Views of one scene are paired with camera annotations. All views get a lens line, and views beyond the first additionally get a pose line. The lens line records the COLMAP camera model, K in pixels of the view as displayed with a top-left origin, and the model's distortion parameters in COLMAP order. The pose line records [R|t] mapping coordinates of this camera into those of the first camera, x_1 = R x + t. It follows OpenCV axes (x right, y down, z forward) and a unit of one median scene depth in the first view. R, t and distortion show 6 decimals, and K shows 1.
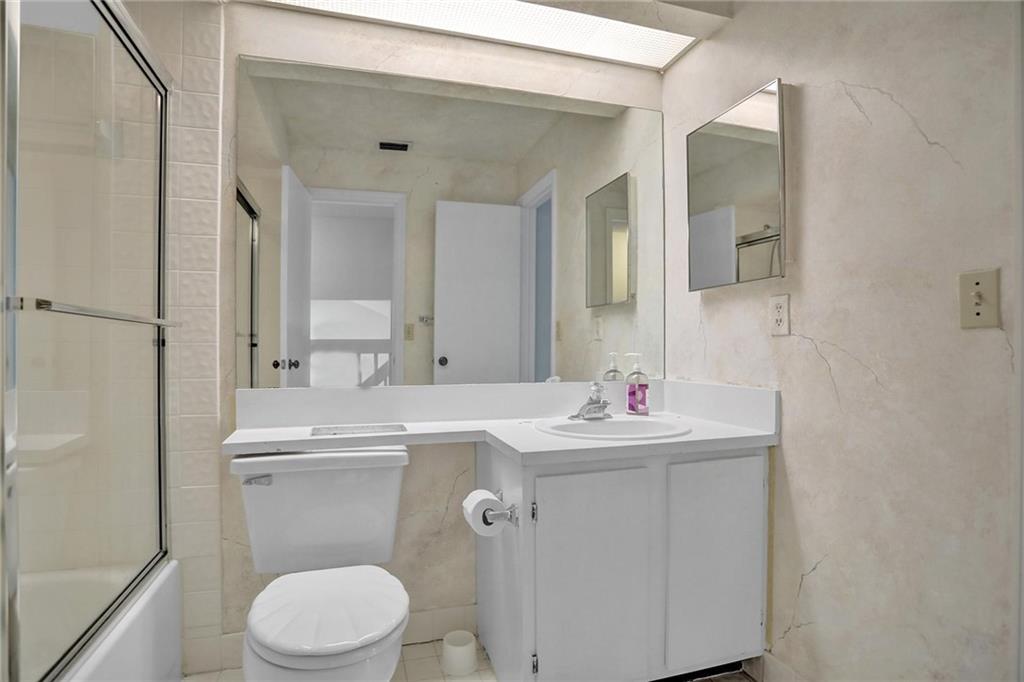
lens RADIAL K [[513.8, 0, 512.0], [0, 513.8, 341.0], [0, 0, 1]] dist [-0.001622, 0.000200]
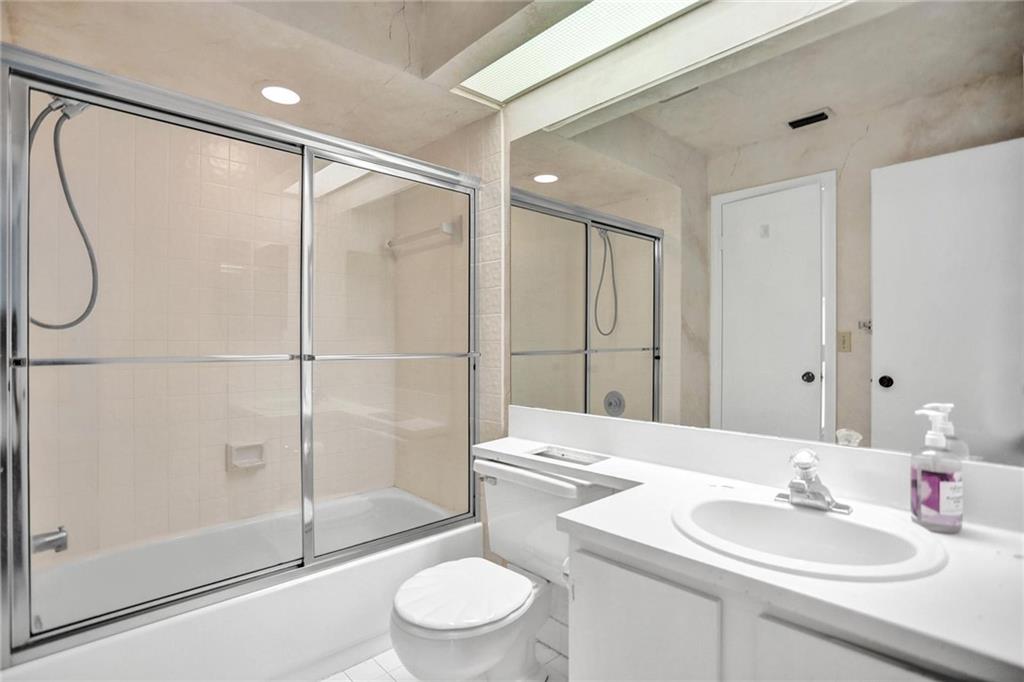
lens RADIAL K [[513.8, 0, 512.0], [0, 513.8, 341.0], [0, 0, 1]] dist [-0.001622, 0.000200]
pose [[0.488552, 0.000052, -0.872535, 0.513696], [0.012871, 0.999891, 0.007266, -0.065981], [0.872440, -0.014780, 0.488498, 0.333833]]
